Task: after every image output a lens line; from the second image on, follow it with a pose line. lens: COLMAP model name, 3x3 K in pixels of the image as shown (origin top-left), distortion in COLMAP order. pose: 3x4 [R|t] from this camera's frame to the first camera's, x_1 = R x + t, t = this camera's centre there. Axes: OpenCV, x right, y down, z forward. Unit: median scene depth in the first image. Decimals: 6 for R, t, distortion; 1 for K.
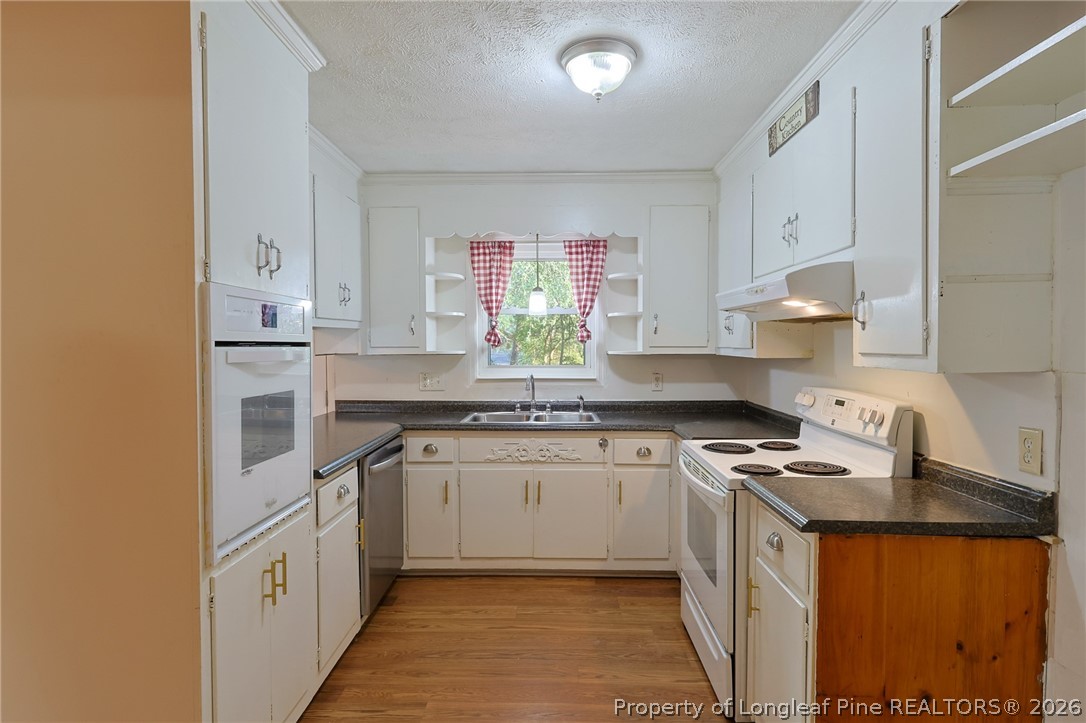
lens RADIAL K [[564.3, 0, 546.0], [0, 564.3, 362.9], [0, 0, 1]] dist [0.000727, 0.000839]
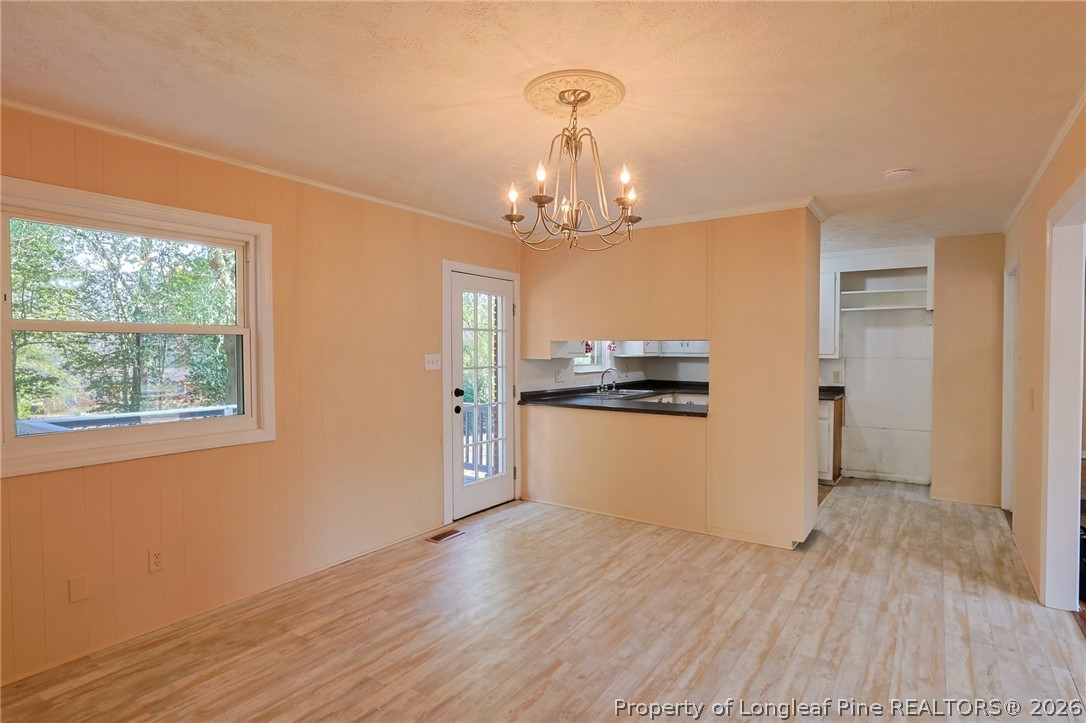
lens RADIAL K [[564.3, 0, 546.0], [0, 564.3, 362.9], [0, 0, 1]] dist [0.000727, 0.000839]
pose [[0.550249, -0.017152, 0.834825, -1.743507], [0.028418, 0.999595, 0.001807, -0.006735], [-0.834517, 0.022730, 0.550513, 0.240391]]
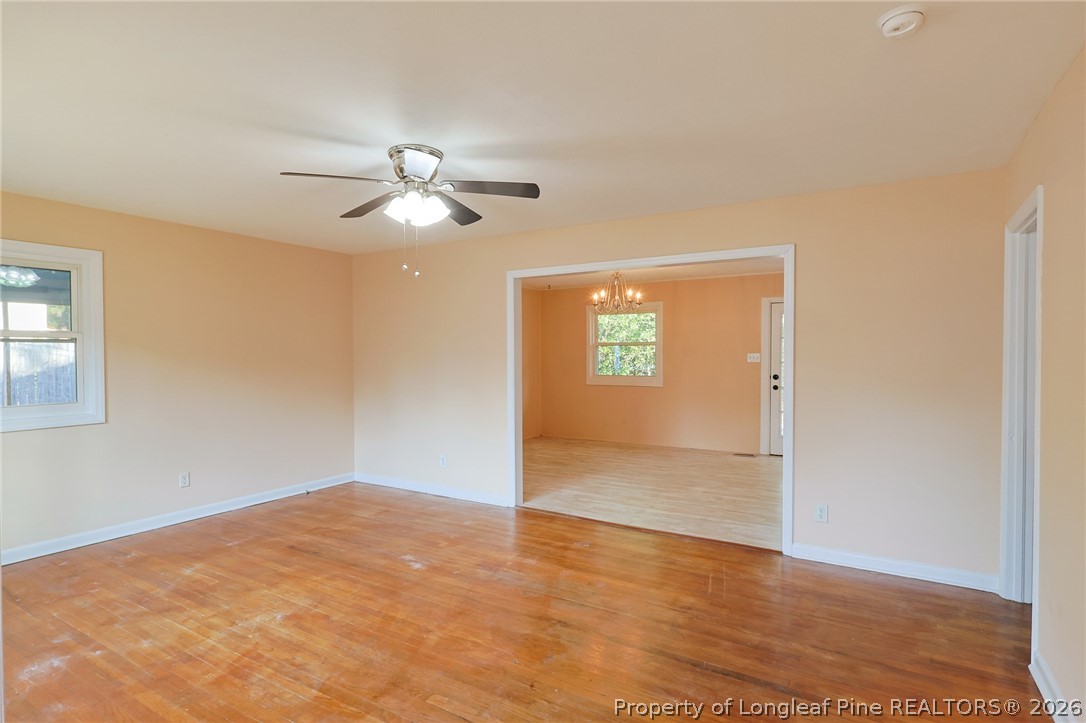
lens RADIAL K [[564.3, 0, 546.0], [0, 564.3, 362.9], [0, 0, 1]] dist [0.000727, 0.000839]
pose [[0.866604, 0.011270, -0.498870, -0.358860], [-0.018265, 0.999791, -0.009143, 0.043780], [0.498662, 0.017035, 0.866629, -1.247094]]
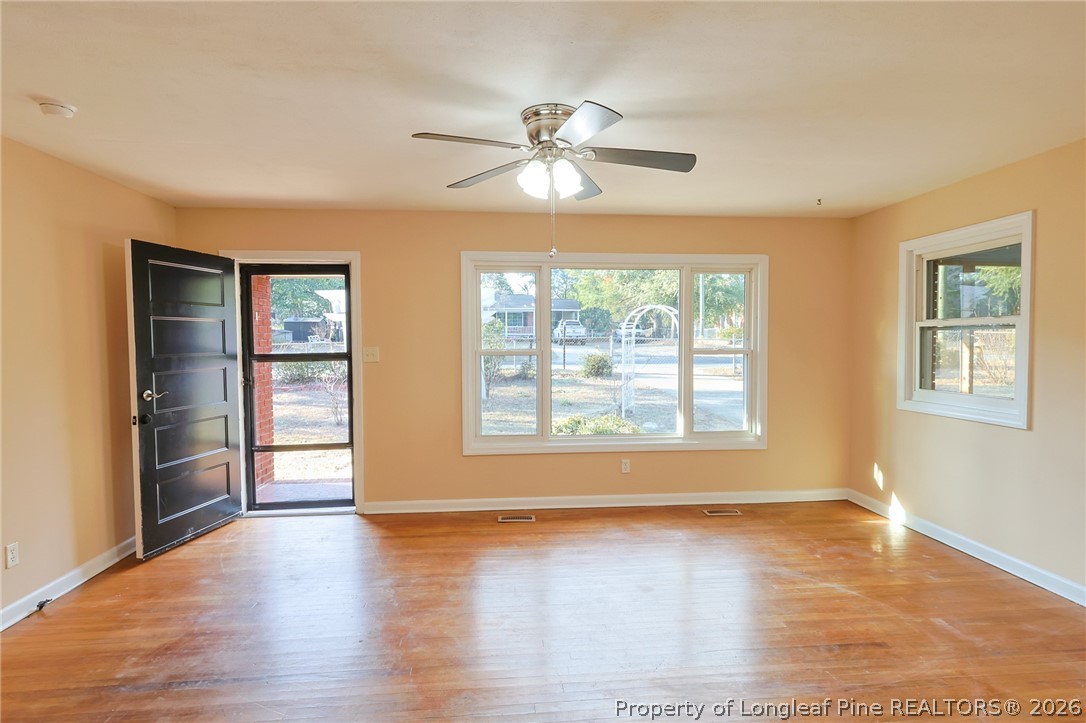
lens RADIAL K [[564.3, 0, 546.0], [0, 564.3, 362.9], [0, 0, 1]] dist [0.000727, 0.000839]
pose [[-0.993800, 0.014092, -0.110287, -0.902490], [0.006214, 0.997424, 0.071455, -0.008911], [0.111009, 0.070327, -0.991328, 0.252325]]
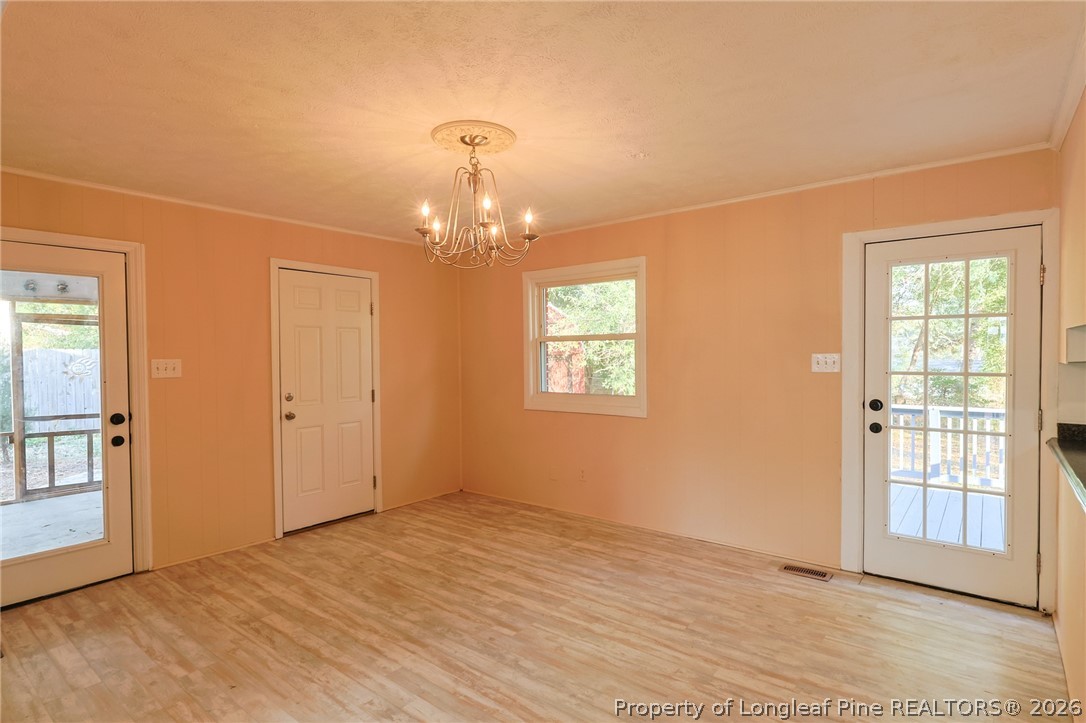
lens RADIAL K [[562.3, 0, 544.5], [0, 562.3, 364.5], [0, 0, 1]] dist [-0.001208, 0.001359]
pose [[0.793847, 0.009510, -0.608044, -0.547098], [-0.013920, 0.999900, -0.002535, -0.000908], [0.607959, 0.010476, 0.793899, -0.002484]]
